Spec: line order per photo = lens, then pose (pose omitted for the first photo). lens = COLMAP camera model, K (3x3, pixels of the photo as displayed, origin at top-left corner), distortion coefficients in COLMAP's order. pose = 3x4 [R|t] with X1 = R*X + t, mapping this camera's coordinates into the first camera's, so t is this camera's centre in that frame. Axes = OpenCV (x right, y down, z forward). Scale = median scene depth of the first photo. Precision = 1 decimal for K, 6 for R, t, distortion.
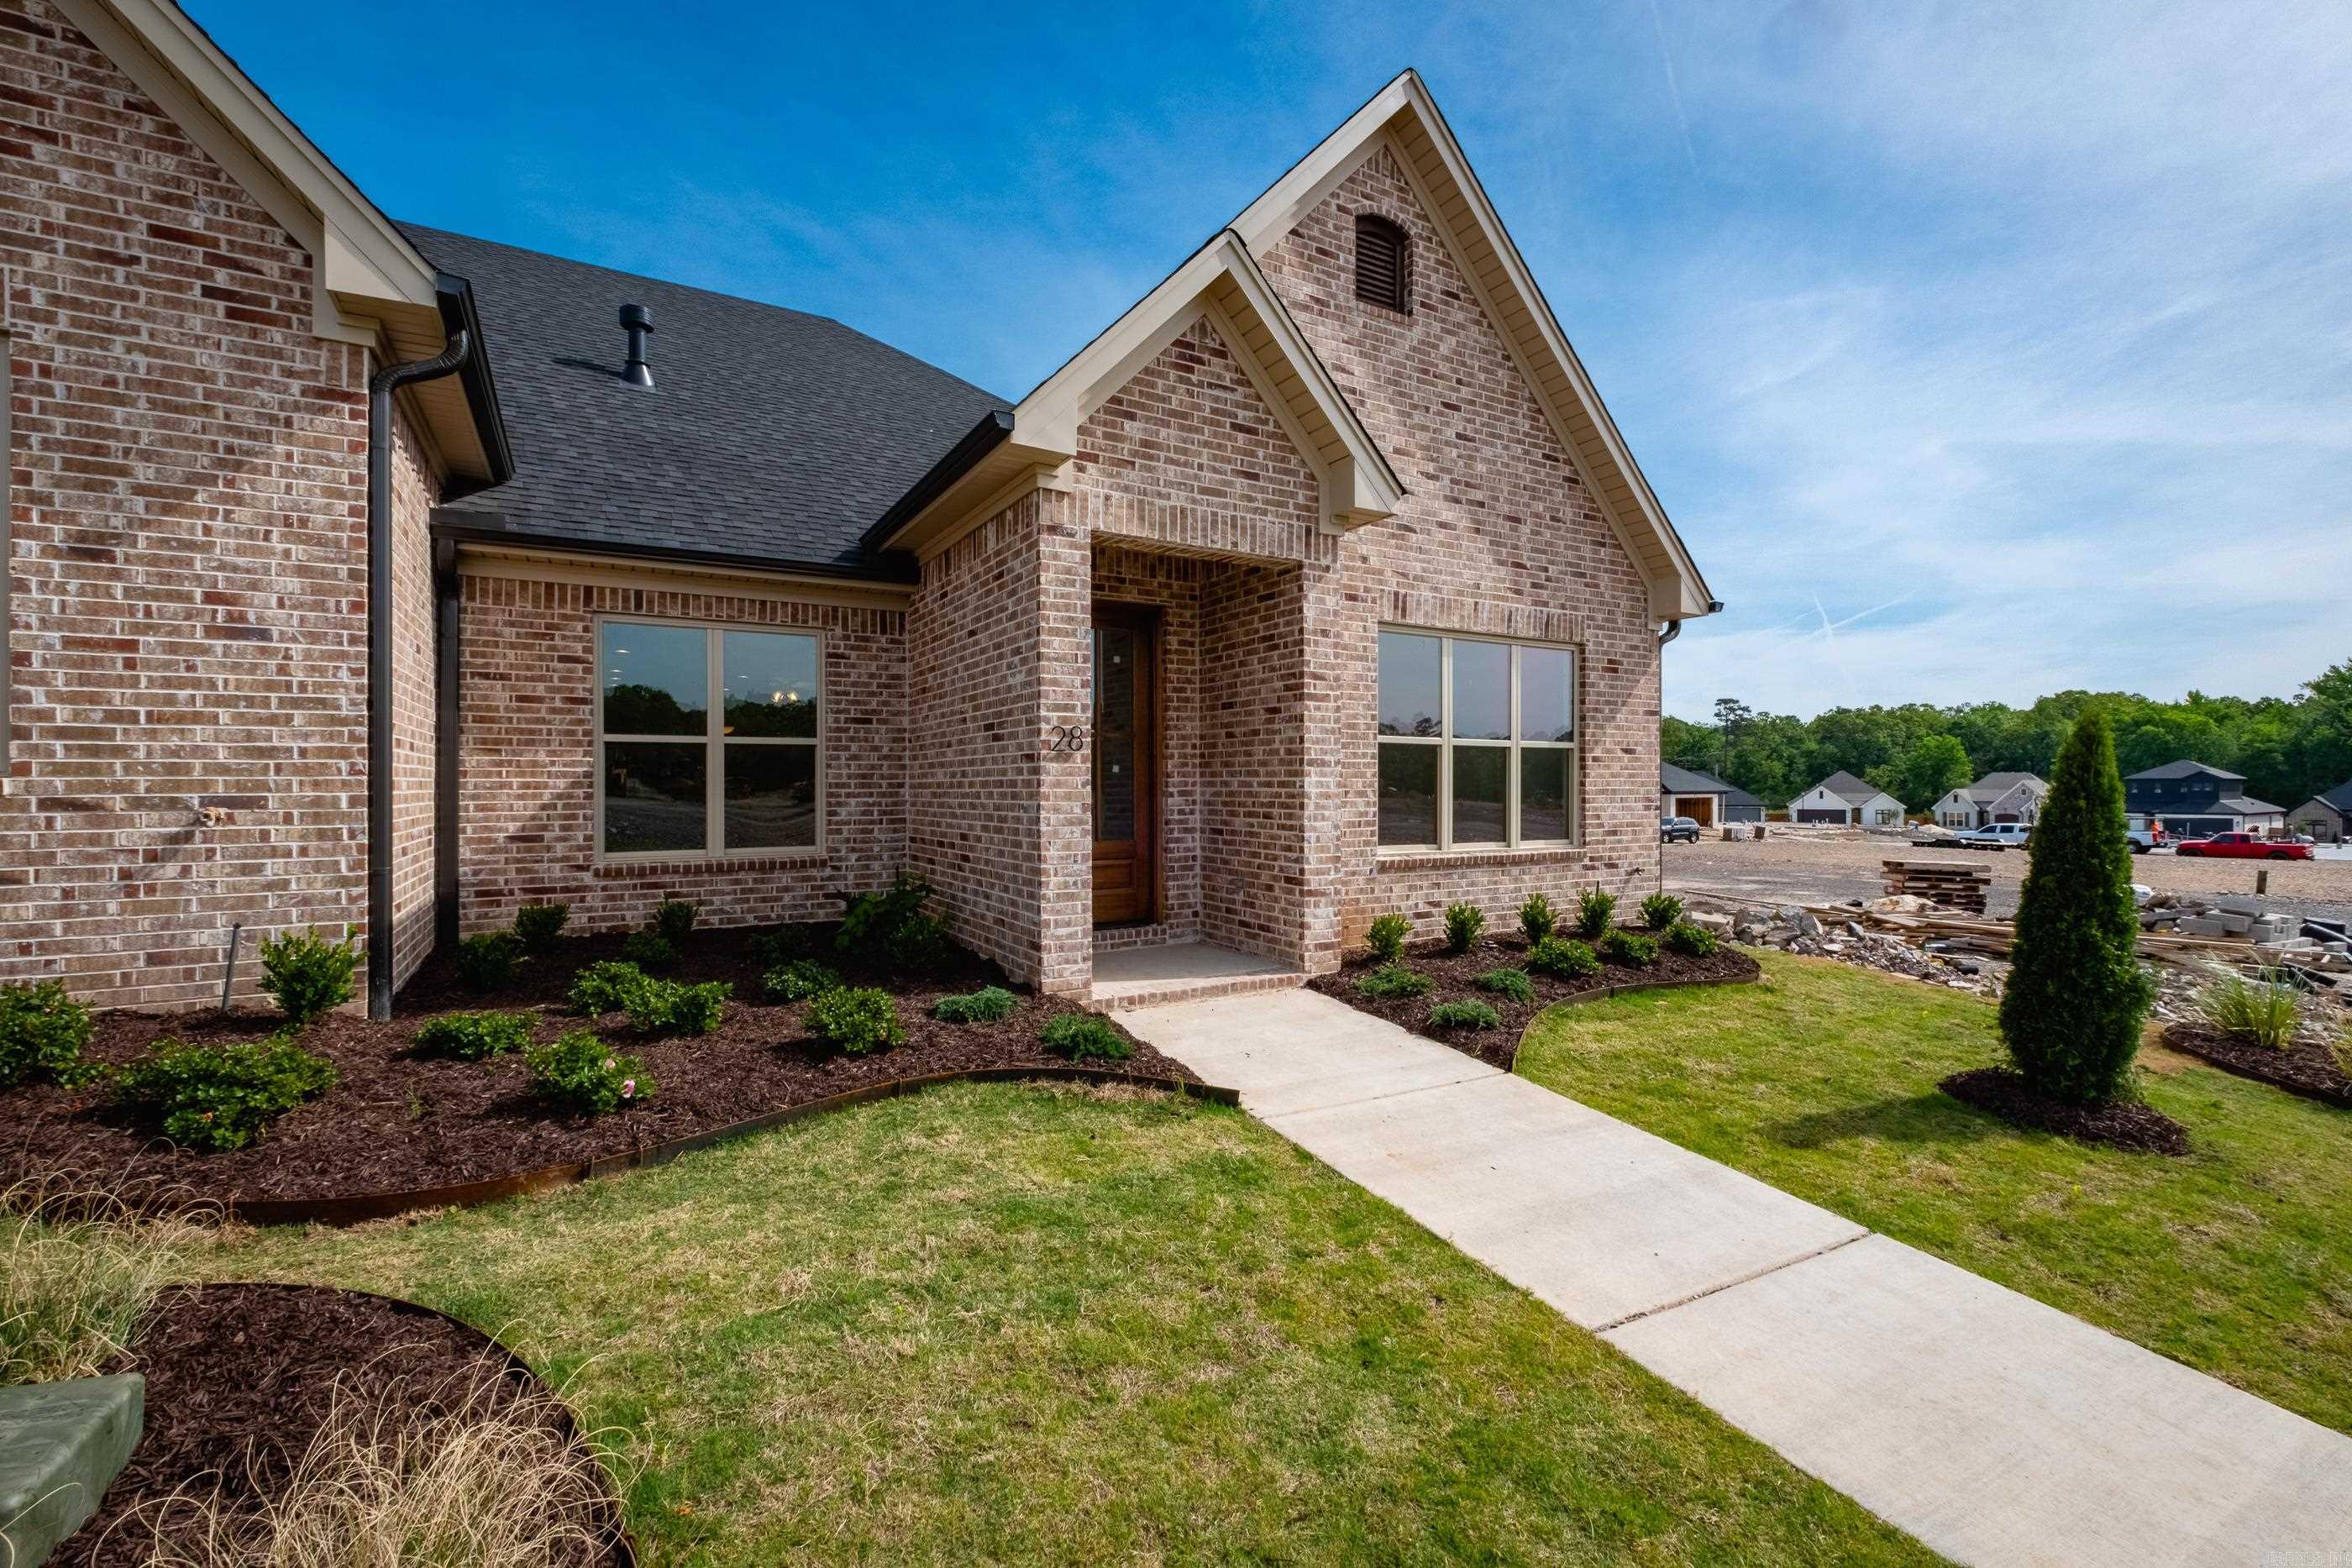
lens RADIAL K [[1021.0, 0, 1174.9], [0, 1021.0, 788.0], [0, 0, 1]] dist [0.002816, -0.003203]
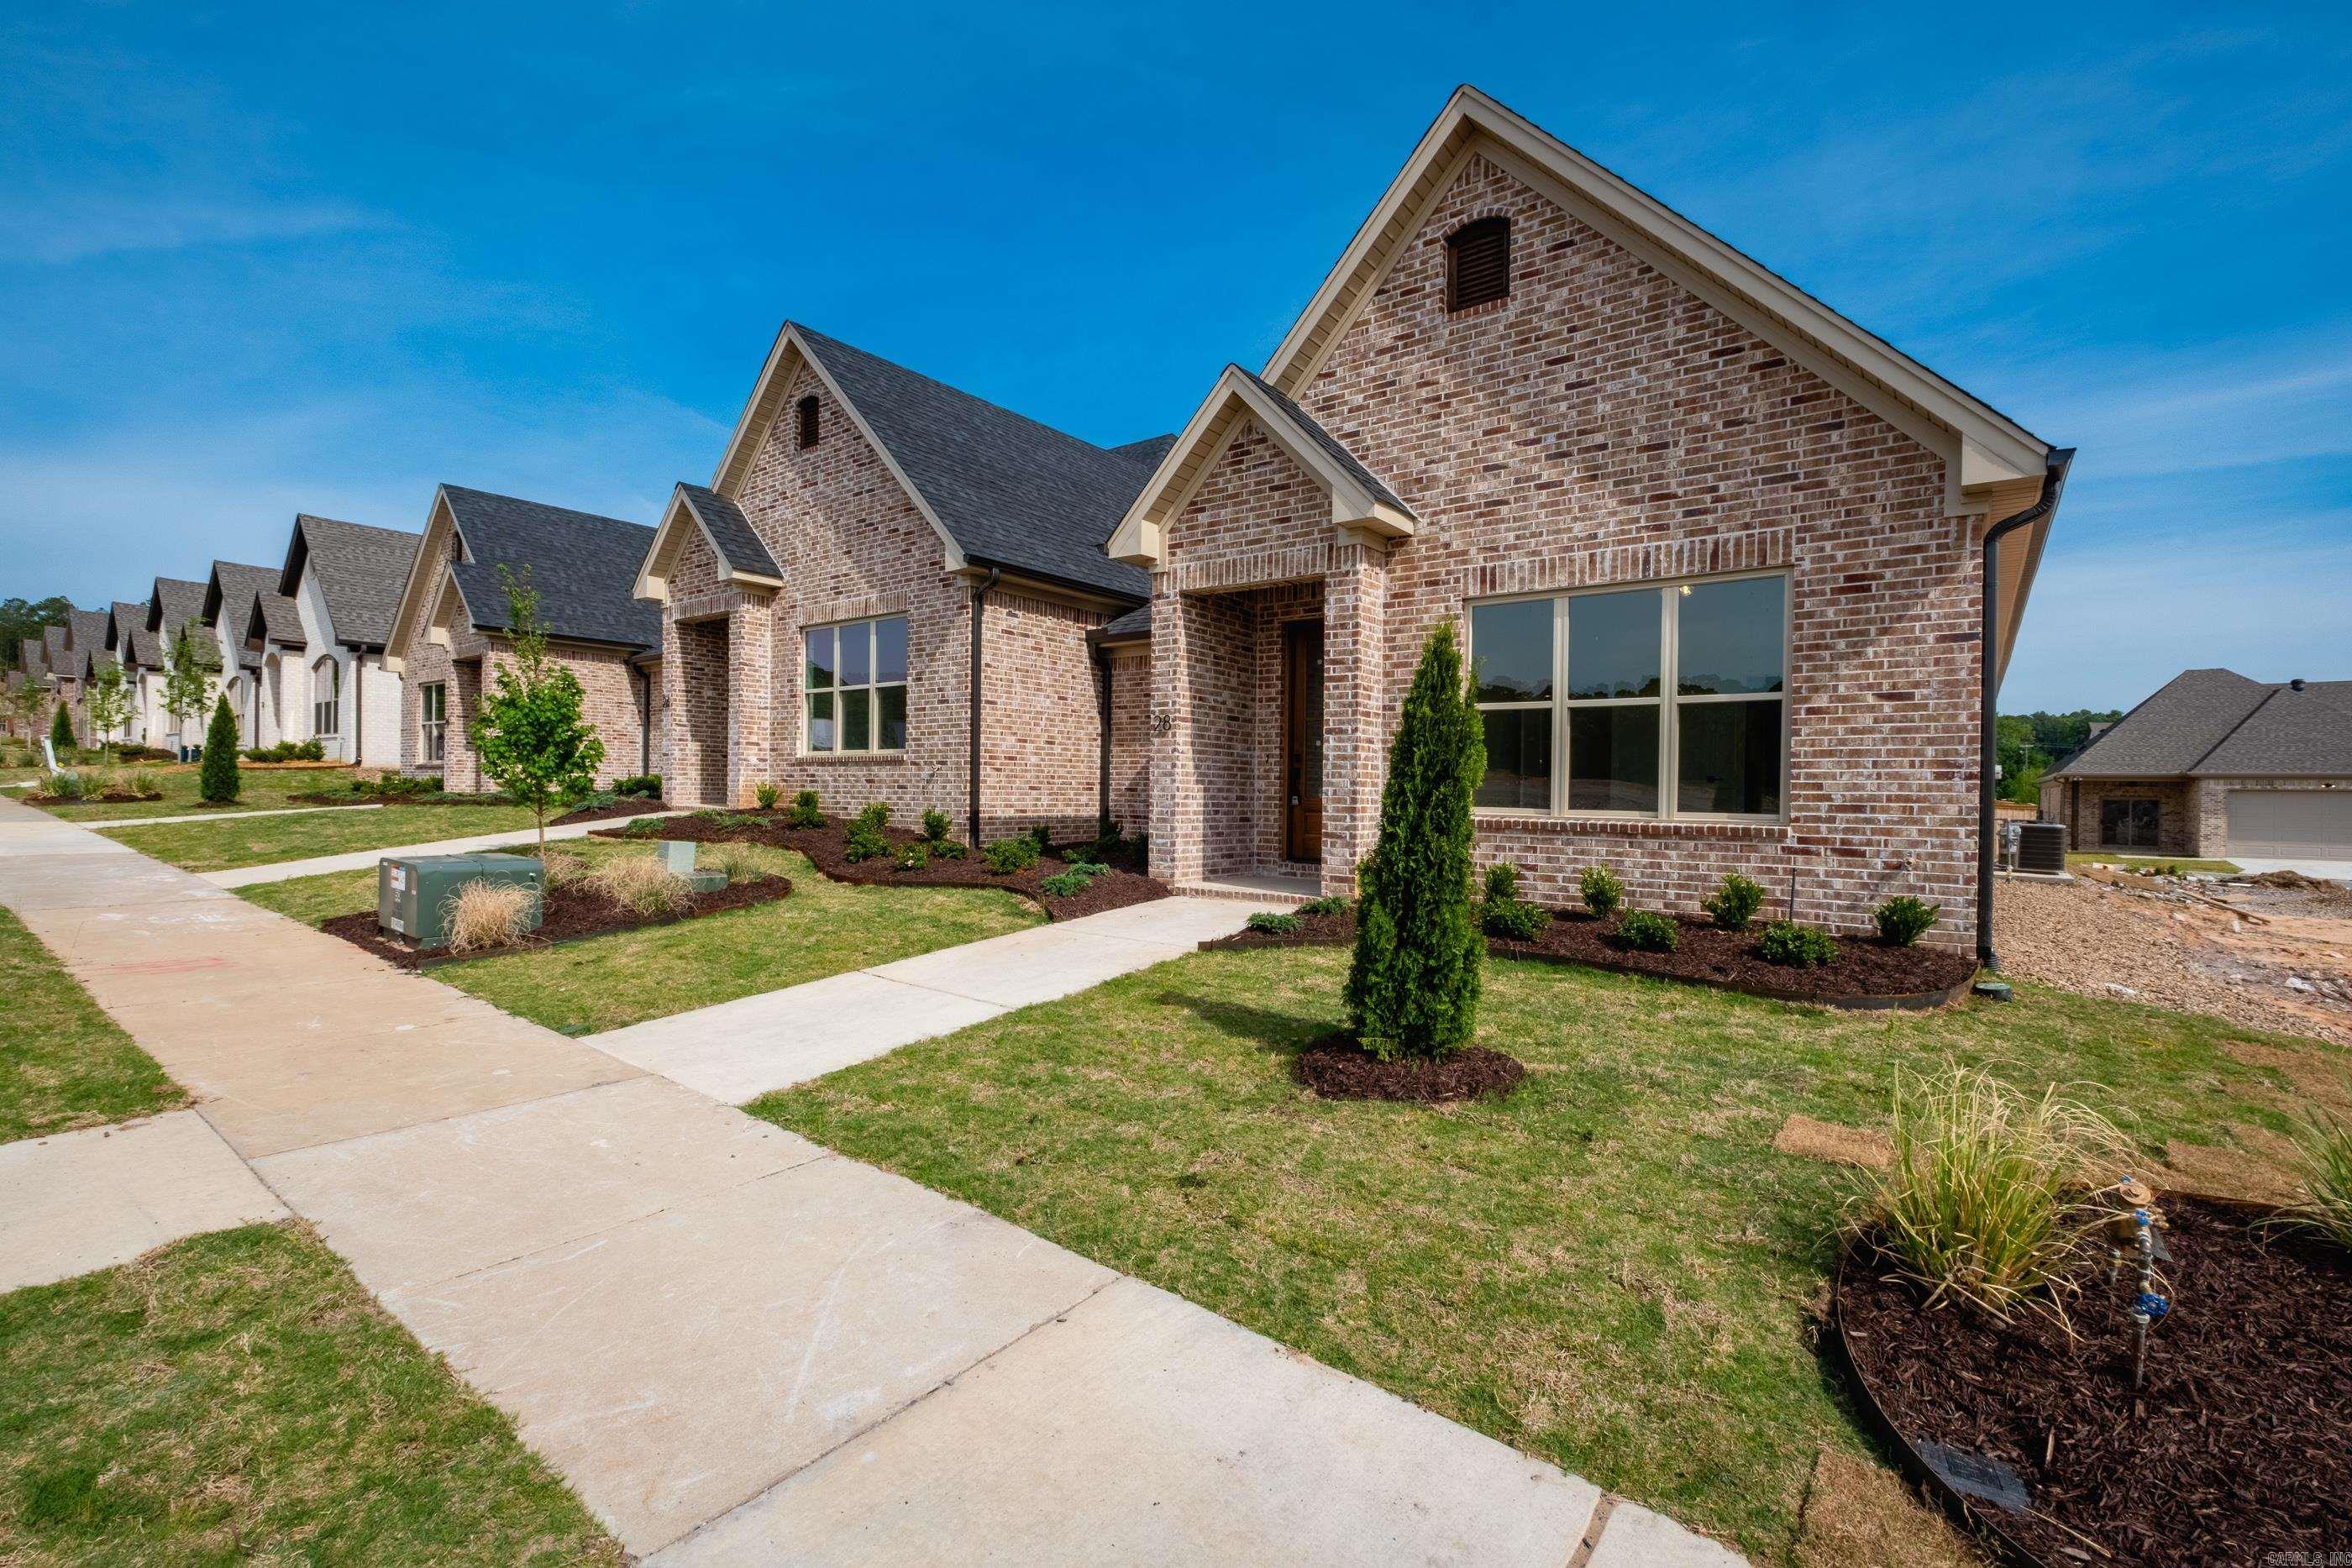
lens RADIAL K [[1019.7, 0, 1178.9], [0, 1019.7, 803.8], [0, 0, 1]] dist [-0.000845, -0.000678]
pose [[0.384056, 0.017902, -0.923136, 1.132269], [-0.016230, 0.999788, 0.012637, 0.047784], [0.923167, 0.010130, 0.384265, 0.320038]]
